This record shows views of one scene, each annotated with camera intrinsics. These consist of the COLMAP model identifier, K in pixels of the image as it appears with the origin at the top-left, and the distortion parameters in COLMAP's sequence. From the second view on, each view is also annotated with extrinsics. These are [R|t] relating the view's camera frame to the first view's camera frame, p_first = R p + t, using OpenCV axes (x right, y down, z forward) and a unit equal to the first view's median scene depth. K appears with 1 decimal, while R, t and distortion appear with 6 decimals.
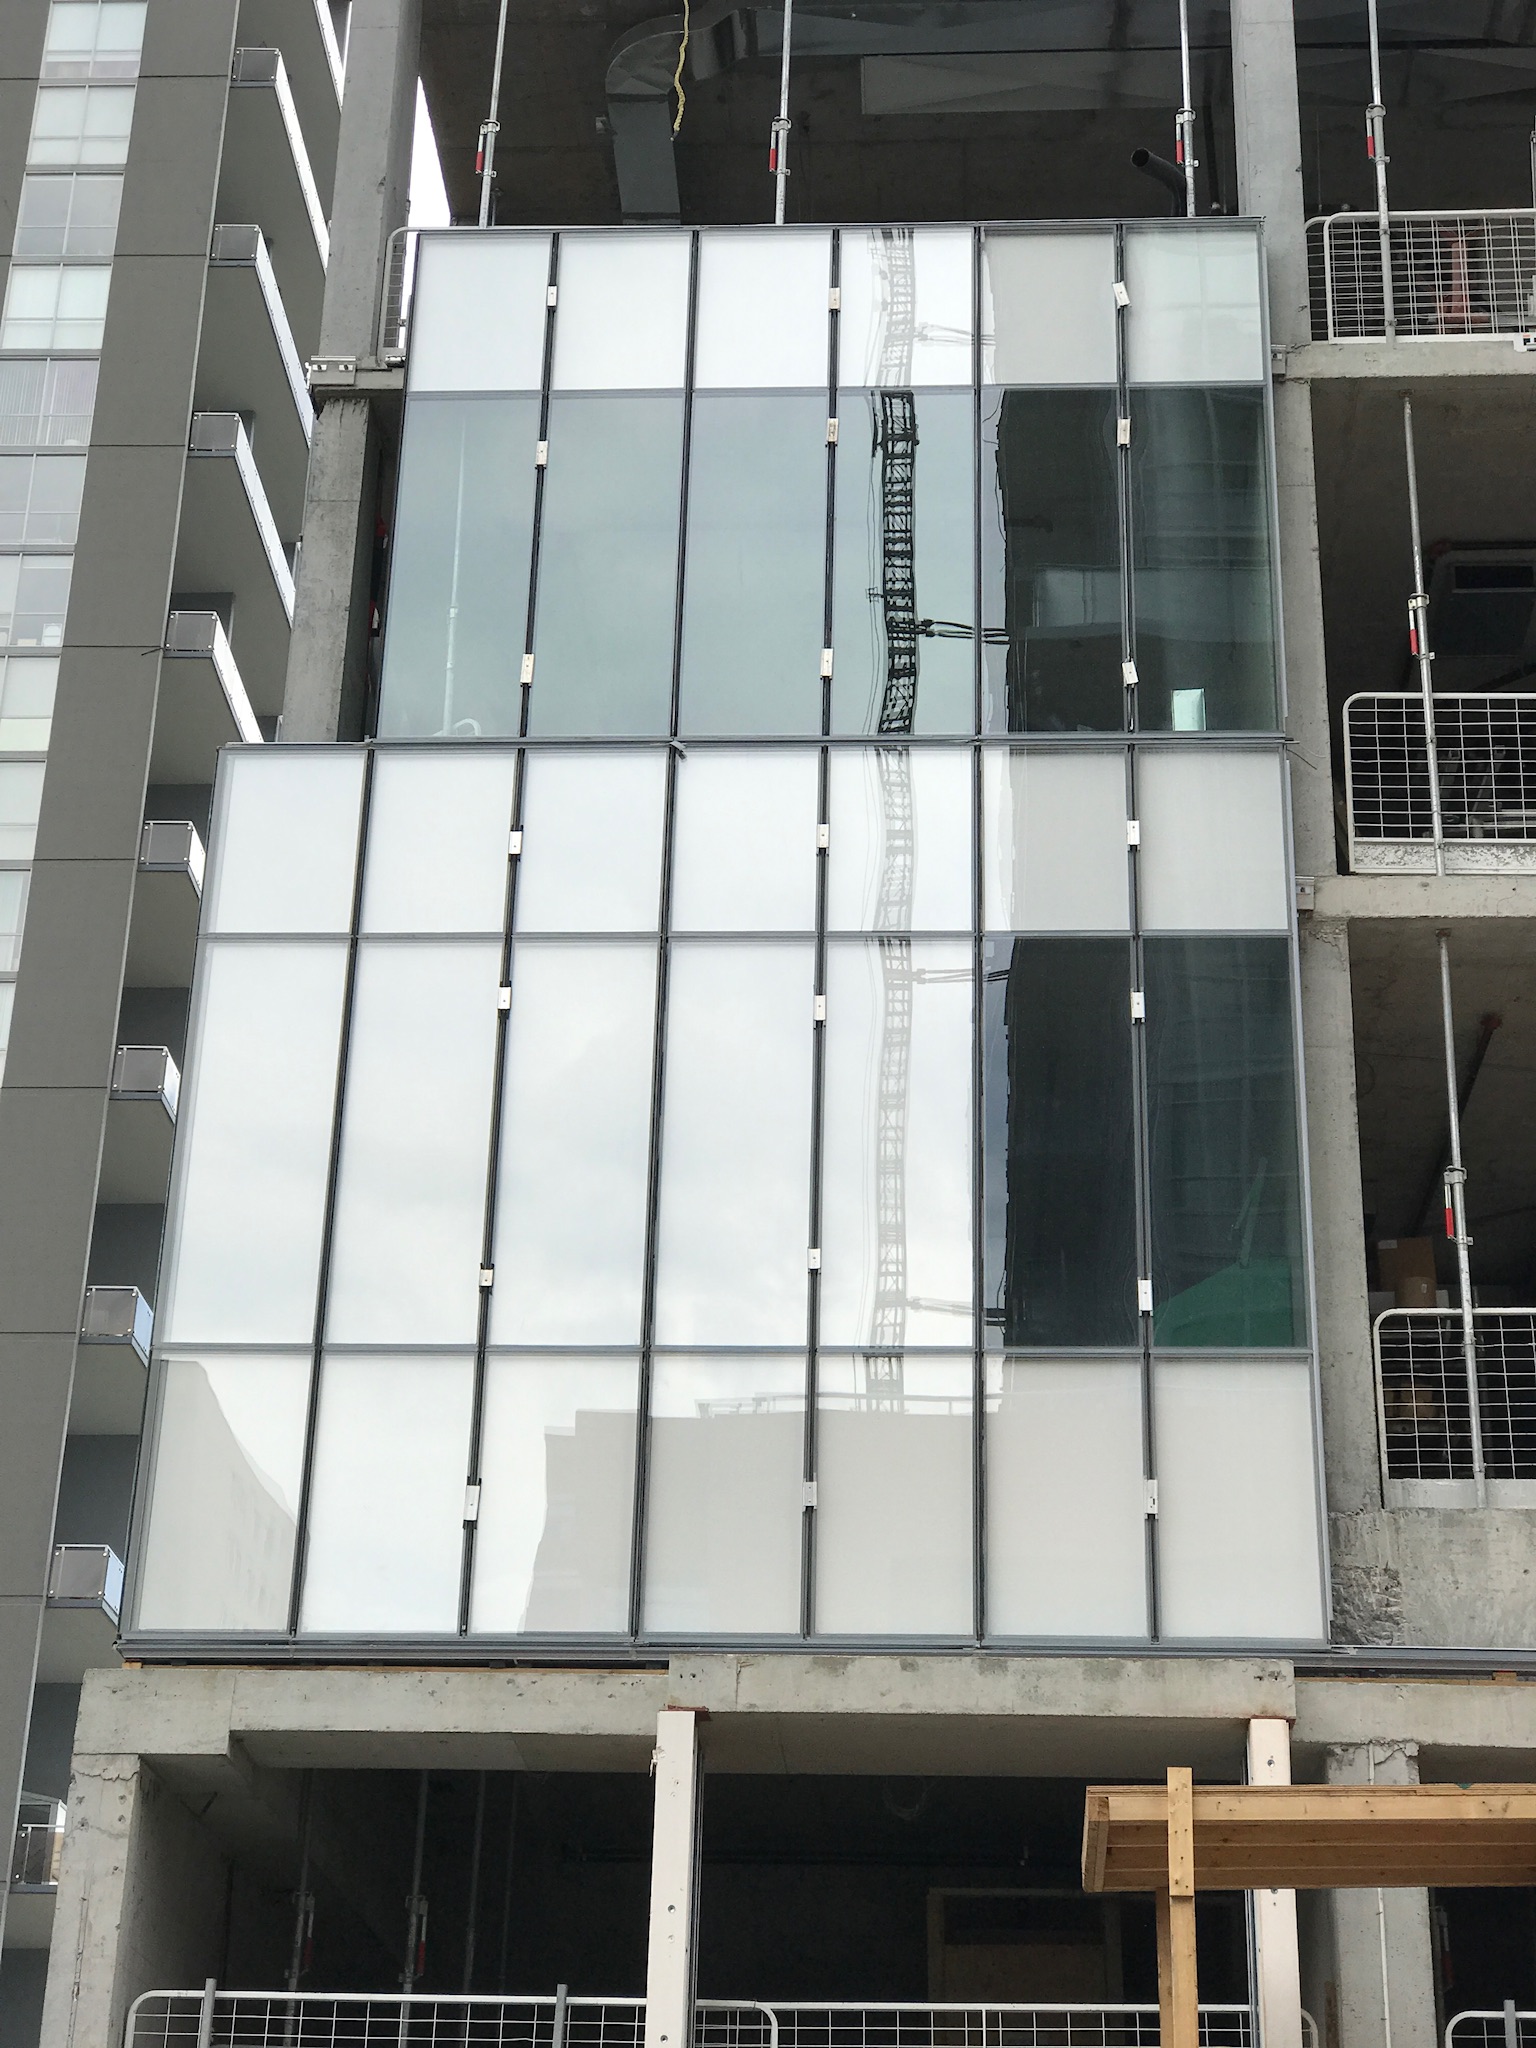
lens RADIAL K [[3363.8, 0, 768.0], [0, 3363.8, 1024.0], [0, 0, 1]] dist [0.097418, -0.071908]
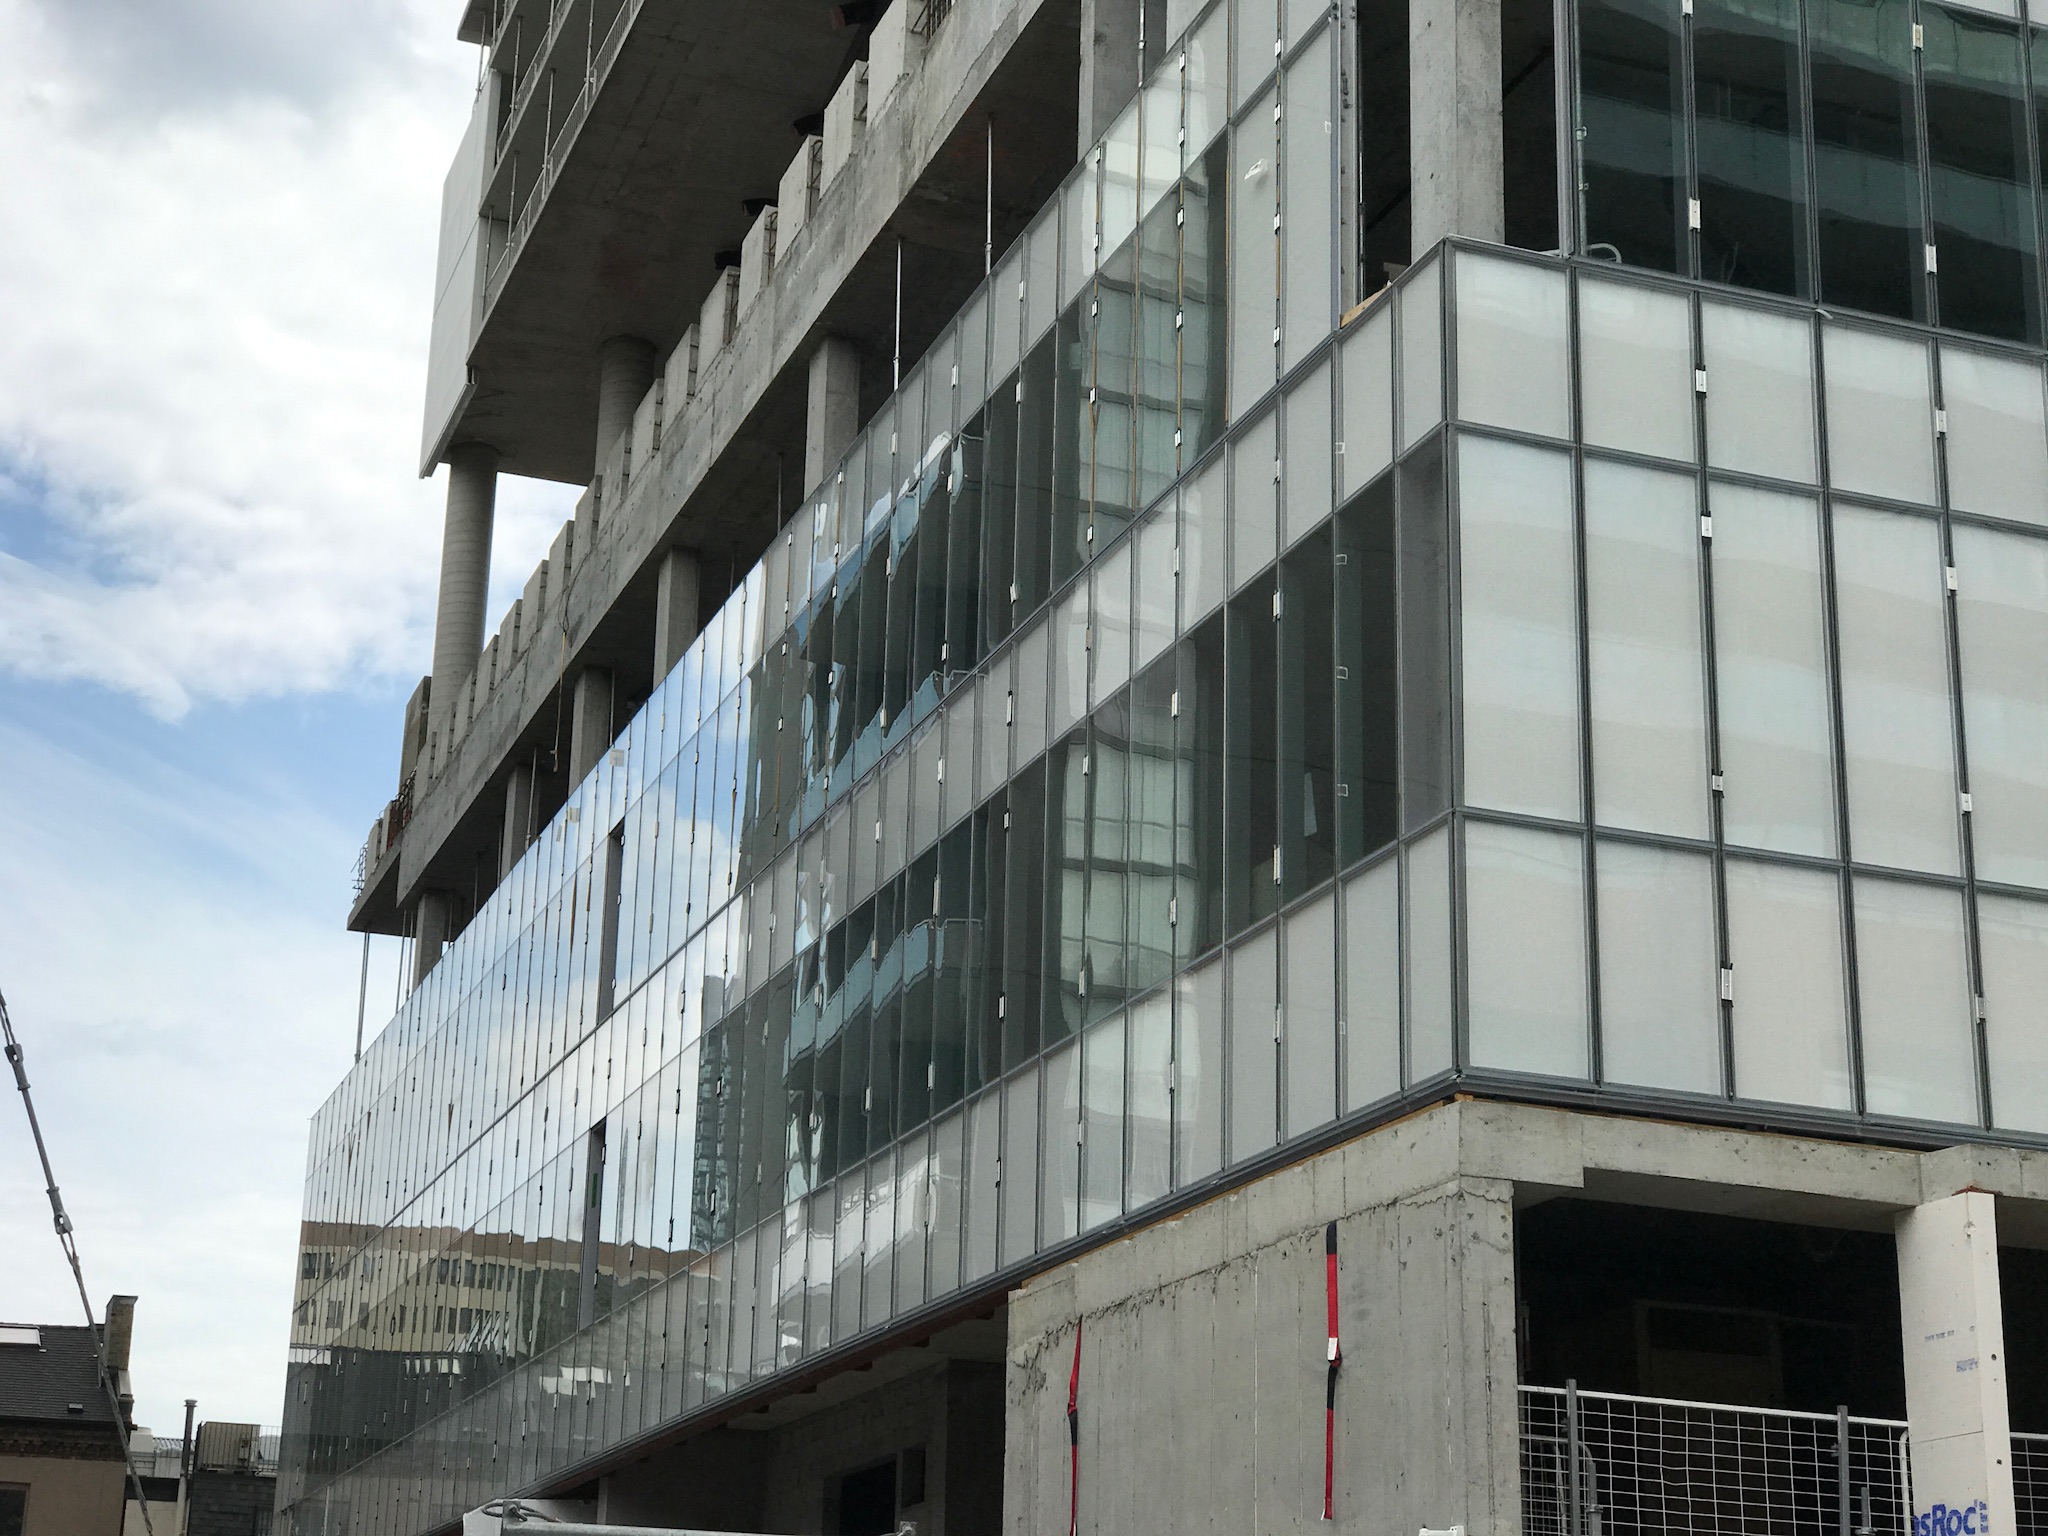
lens RADIAL K [[3363.8, 0, 1012.1], [0, 3363.8, 775.8], [0, 0, 1]] dist [0.097418, -0.071908]
pose [[0.923176, 0.123433, 0.364020, -0.763760], [-0.171898, 0.979634, 0.103768, -0.004165], [-0.343798, -0.158371, 0.925593, 0.039977]]
